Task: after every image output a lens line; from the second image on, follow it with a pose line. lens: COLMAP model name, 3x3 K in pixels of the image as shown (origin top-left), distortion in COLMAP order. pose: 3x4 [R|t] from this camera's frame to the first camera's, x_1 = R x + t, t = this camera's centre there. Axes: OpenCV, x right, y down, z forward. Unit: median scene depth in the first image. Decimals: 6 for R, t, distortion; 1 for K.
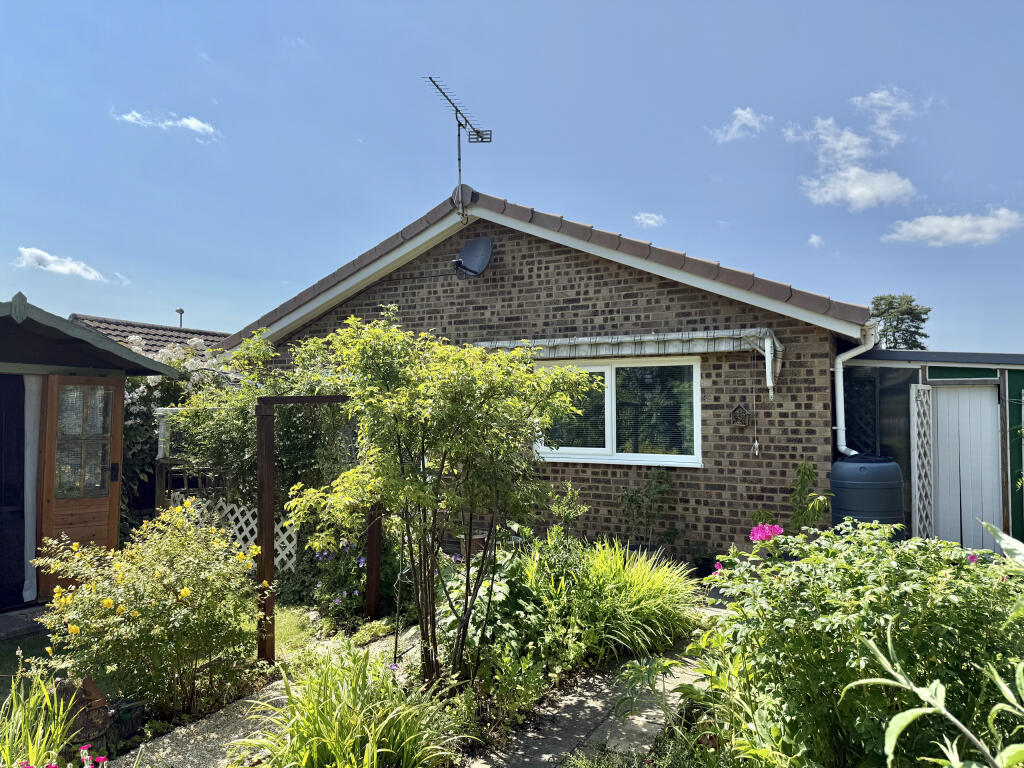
lens RADIAL K [[713.5, 0, 515.8], [0, 713.5, 389.1], [0, 0, 1]] dist [0.056387, -0.059246]
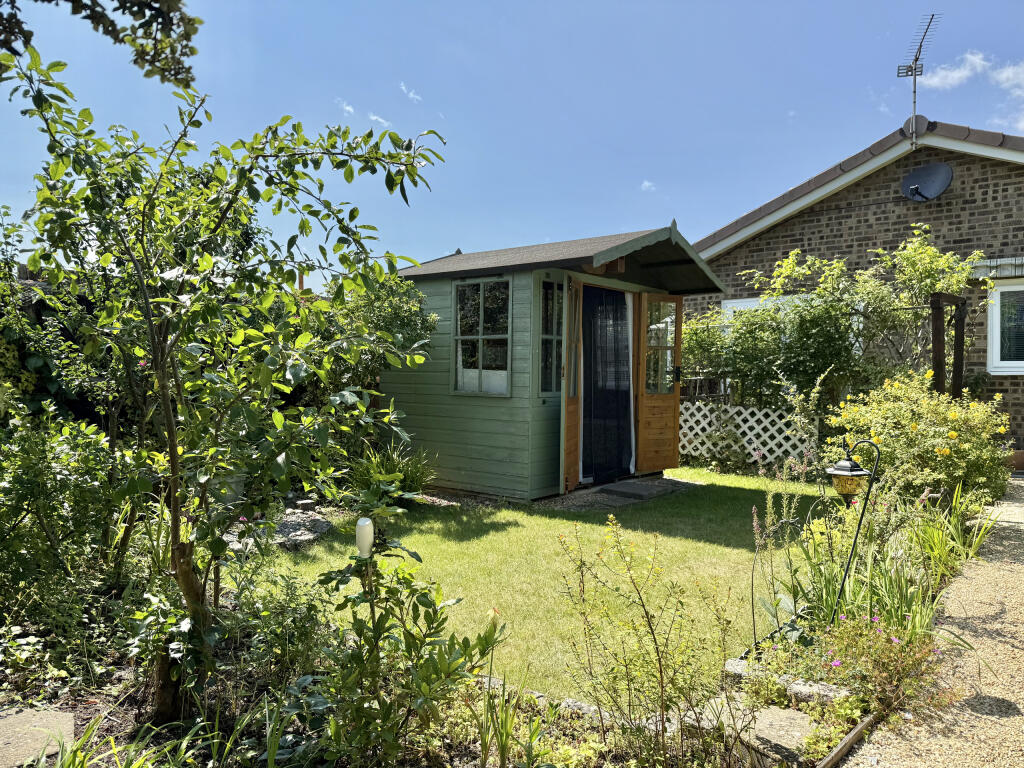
lens RADIAL K [[713.5, 0, 501.9], [0, 713.5, 384.9], [0, 0, 1]] dist [0.056387, -0.059246]
pose [[0.984118, -0.000862, -0.177515, -0.481827], [0.009514, 0.998807, 0.047896, 0.055898], [0.177262, -0.048825, 0.982952, -0.178613]]
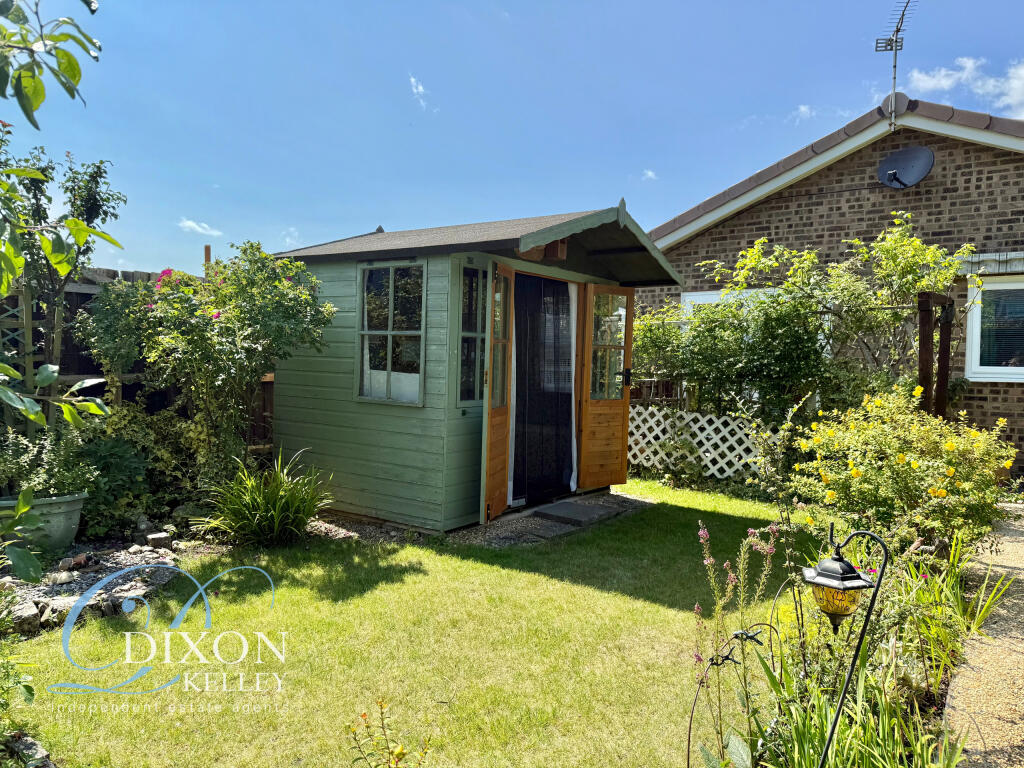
lens RADIAL K [[713.5, 0, 505.8], [0, 713.5, 379.6], [0, 0, 1]] dist [0.056387, -0.059246]
pose [[0.991663, 0.016890, -0.127748, -0.455699], [-0.008925, 0.997995, 0.062665, 0.041773], [0.128551, -0.061003, 0.989825, -0.047527]]
